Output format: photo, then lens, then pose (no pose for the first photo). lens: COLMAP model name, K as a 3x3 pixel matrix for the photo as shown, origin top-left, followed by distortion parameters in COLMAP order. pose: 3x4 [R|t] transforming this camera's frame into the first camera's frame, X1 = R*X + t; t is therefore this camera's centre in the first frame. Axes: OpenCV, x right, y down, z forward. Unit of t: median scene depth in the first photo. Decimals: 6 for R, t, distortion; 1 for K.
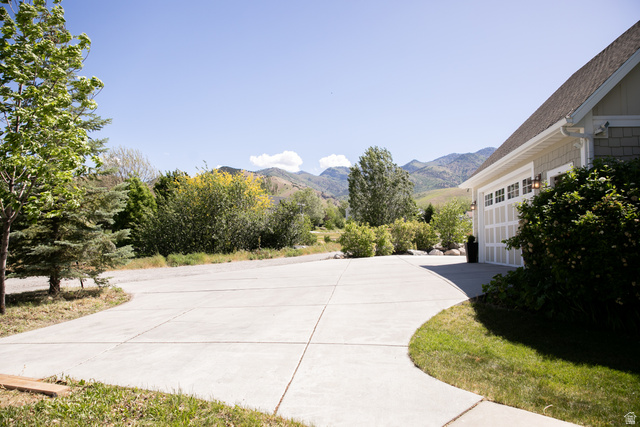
lens RADIAL K [[440.5, 0, 319.5], [0, 440.5, 213.2], [0, 0, 1]] dist [-0.089611, 0.056021]
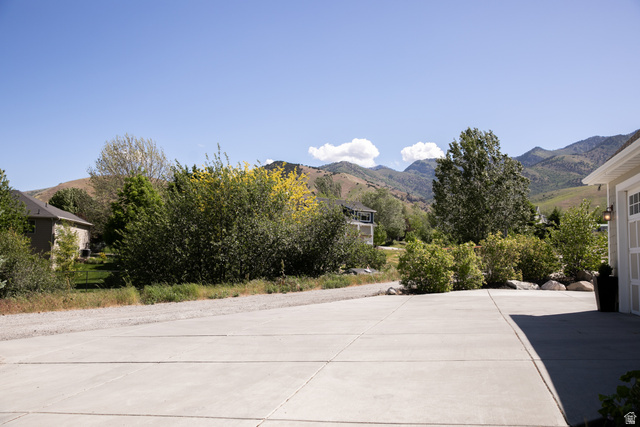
lens RADIAL K [[584.6, 0, 320.1], [0, 584.6, 214.0], [0, 0, 1]] dist [-0.002235, 0.040774]
pose [[0.989770, -0.005161, -0.142577, 0.046942], [0.003217, 0.999899, -0.013864, -0.003846], [0.142634, 0.013264, 0.989687, 0.095434]]
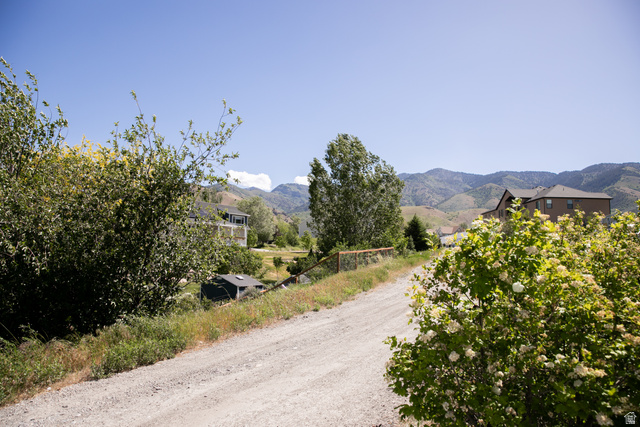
lens RADIAL K [[440.5, 0, 319.7], [0, 440.5, 212.8], [0, 0, 1]] dist [-0.089611, 0.056021]
pose [[0.993622, 0.019996, 0.110978, 0.010920], [-0.015539, 0.999043, -0.040884, 0.022820], [-0.111690, 0.038899, 0.992982, 0.747594]]
